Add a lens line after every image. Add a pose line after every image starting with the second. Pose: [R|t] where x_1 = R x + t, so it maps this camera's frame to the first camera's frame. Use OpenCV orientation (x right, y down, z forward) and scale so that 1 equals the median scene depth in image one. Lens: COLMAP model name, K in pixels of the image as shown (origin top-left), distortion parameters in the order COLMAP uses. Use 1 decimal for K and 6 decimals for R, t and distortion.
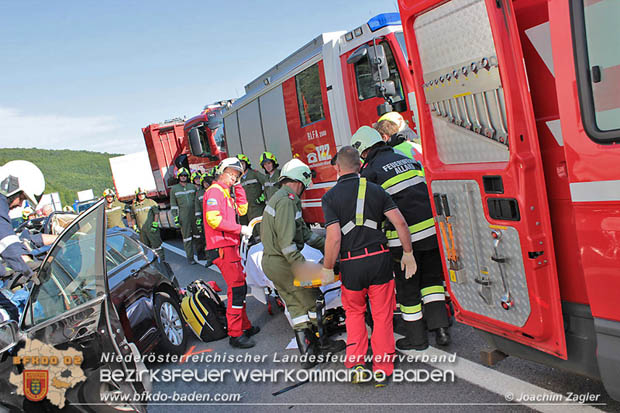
lens RADIAL K [[516.2, 0, 310.0], [0, 516.2, 206.5], [0, 0, 1]] dist [-0.082914, 0.000525]
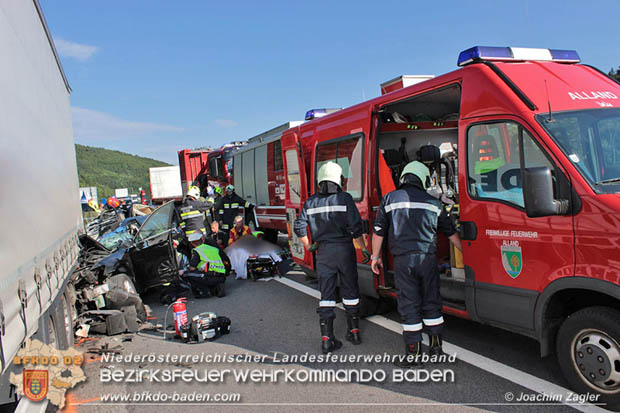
lens RADIAL K [[550.9, 0, 310.0], [0, 550.9, 206.5], [0, 0, 1]] dist [-0.012002, -0.000163]
pose [[0.990767, 0.125767, -0.050635, 0.131206], [-0.127884, 0.990942, -0.040979, 0.012489], [0.045022, 0.047076, 0.997876, -0.508508]]
